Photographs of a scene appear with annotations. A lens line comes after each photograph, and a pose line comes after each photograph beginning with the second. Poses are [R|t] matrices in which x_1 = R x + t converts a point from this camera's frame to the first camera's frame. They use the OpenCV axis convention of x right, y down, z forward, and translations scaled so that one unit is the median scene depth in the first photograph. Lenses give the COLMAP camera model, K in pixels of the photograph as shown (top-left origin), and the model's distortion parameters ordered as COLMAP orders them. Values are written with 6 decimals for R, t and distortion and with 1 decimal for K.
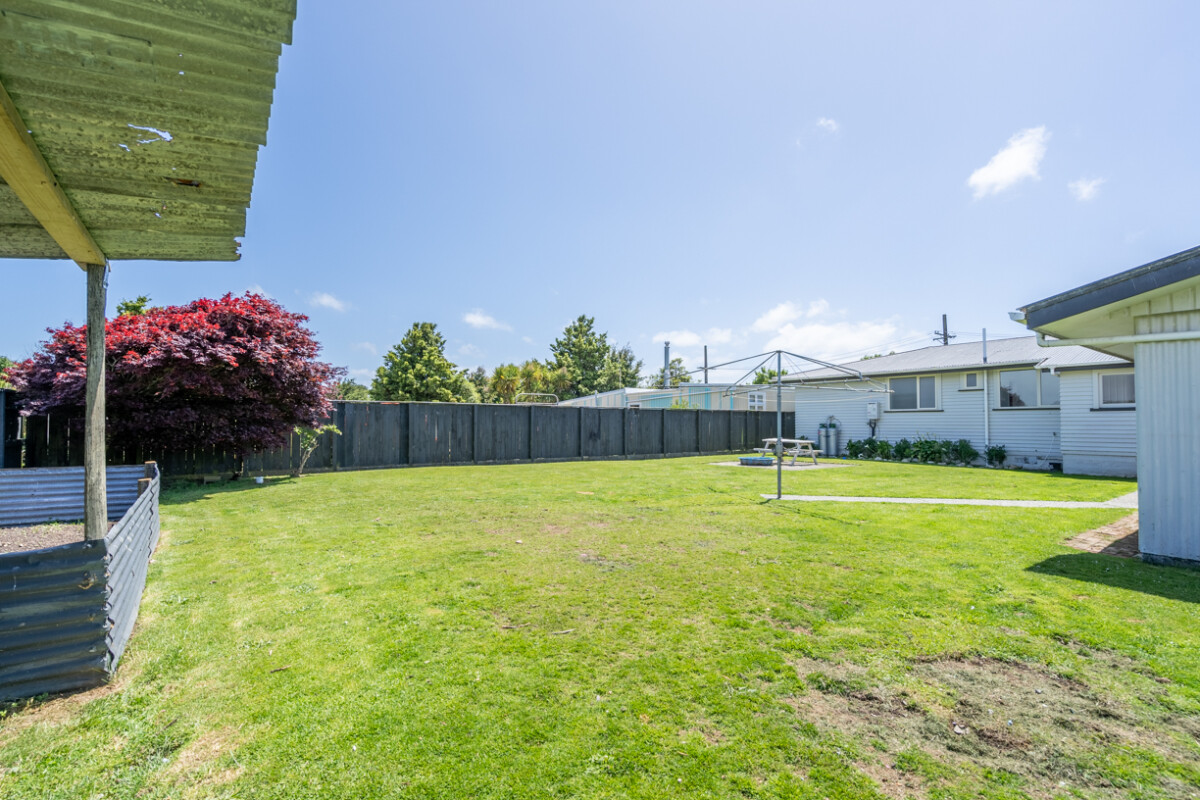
lens RADIAL K [[547.8, 0, 600.0], [0, 547.8, 400.0], [0, 0, 1]] dist [0.000819, 0.000145]
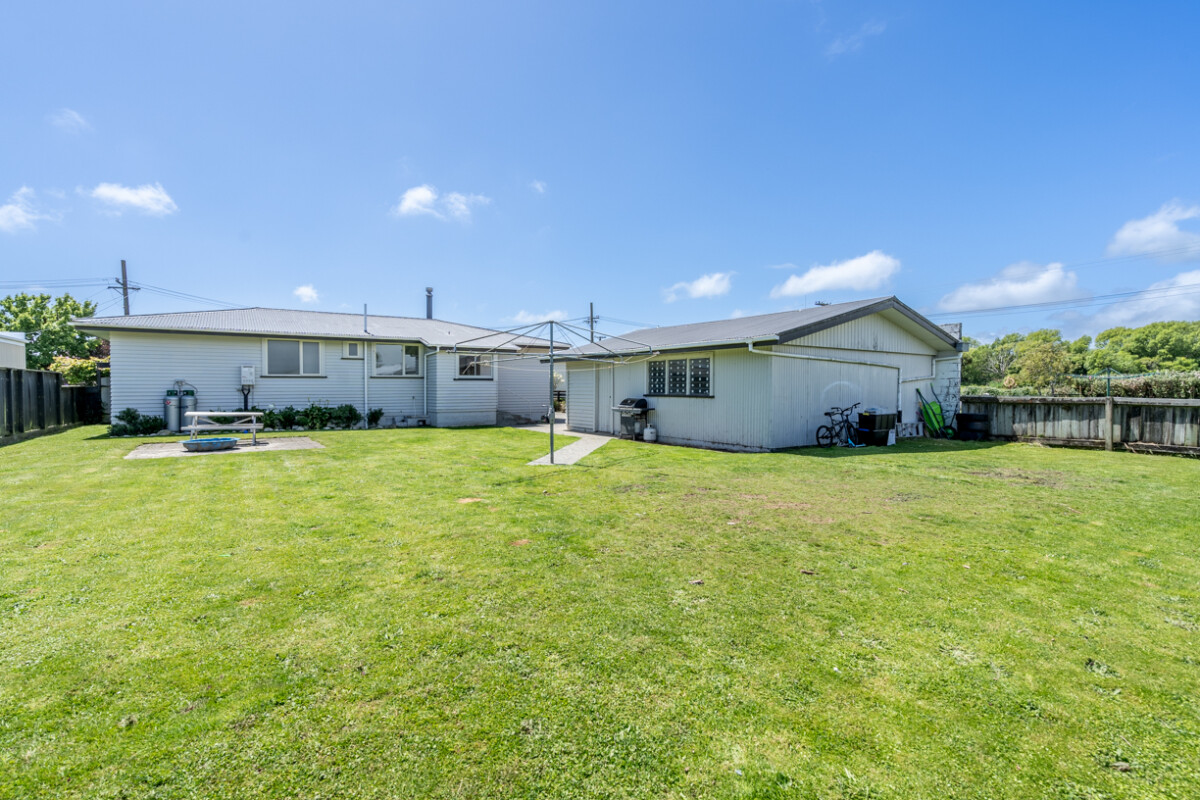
lens RADIAL K [[547.8, 0, 600.0], [0, 547.8, 400.0], [0, 0, 1]] dist [0.000819, 0.000145]
pose [[0.063773, -0.024071, 0.997674, -0.367359], [-0.041006, 0.998802, 0.026720, 0.014279], [-0.997122, -0.042615, 0.062710, 0.434530]]
